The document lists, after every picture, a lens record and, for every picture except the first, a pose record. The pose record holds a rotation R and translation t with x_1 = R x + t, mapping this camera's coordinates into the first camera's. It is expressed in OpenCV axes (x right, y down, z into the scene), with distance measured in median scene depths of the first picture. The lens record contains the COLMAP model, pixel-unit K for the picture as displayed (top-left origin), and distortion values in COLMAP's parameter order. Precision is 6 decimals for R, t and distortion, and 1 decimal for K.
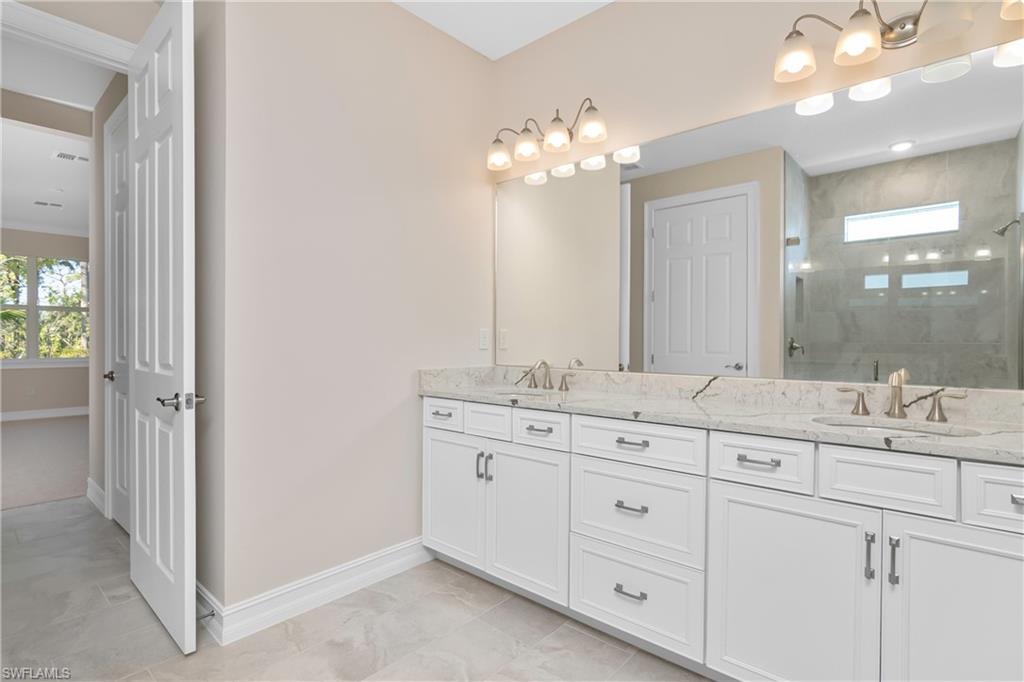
lens RADIAL K [[512.3, 0, 513.6], [0, 512.3, 343.3], [0, 0, 1]] dist [-0.029924, 0.009506]
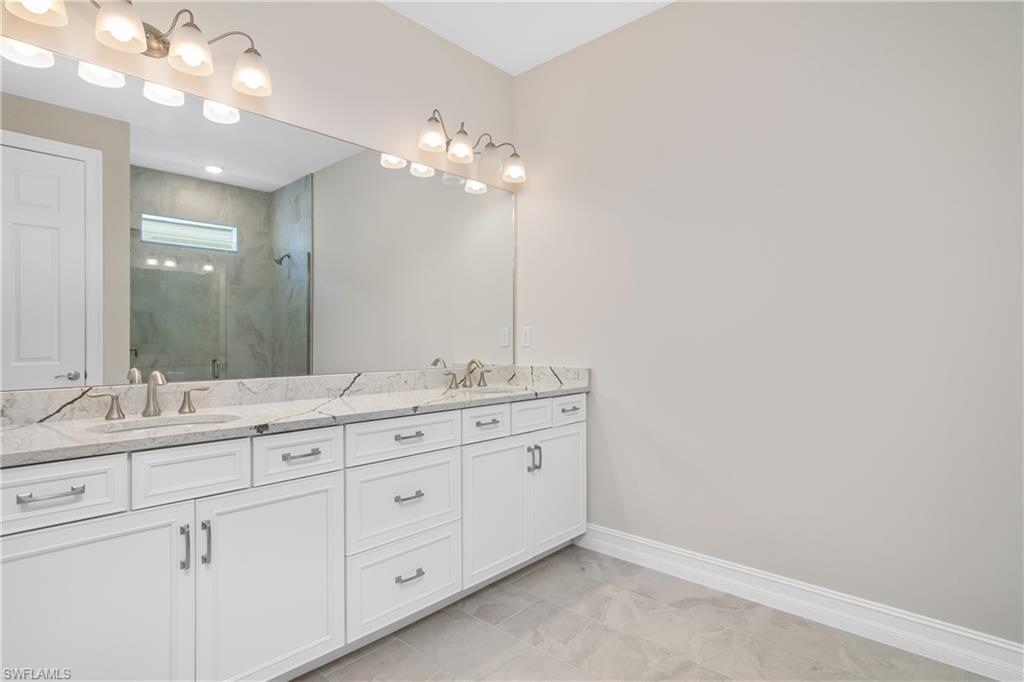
lens RADIAL K [[512.3, 0, 513.6], [0, 512.3, 341.5], [0, 0, 1]] dist [-0.029924, 0.009506]
pose [[0.007519, -0.002812, 0.999968, -0.577594], [0.009379, 0.999952, 0.002742, -0.003775], [-0.999928, 0.009358, 0.007545, 0.529207]]
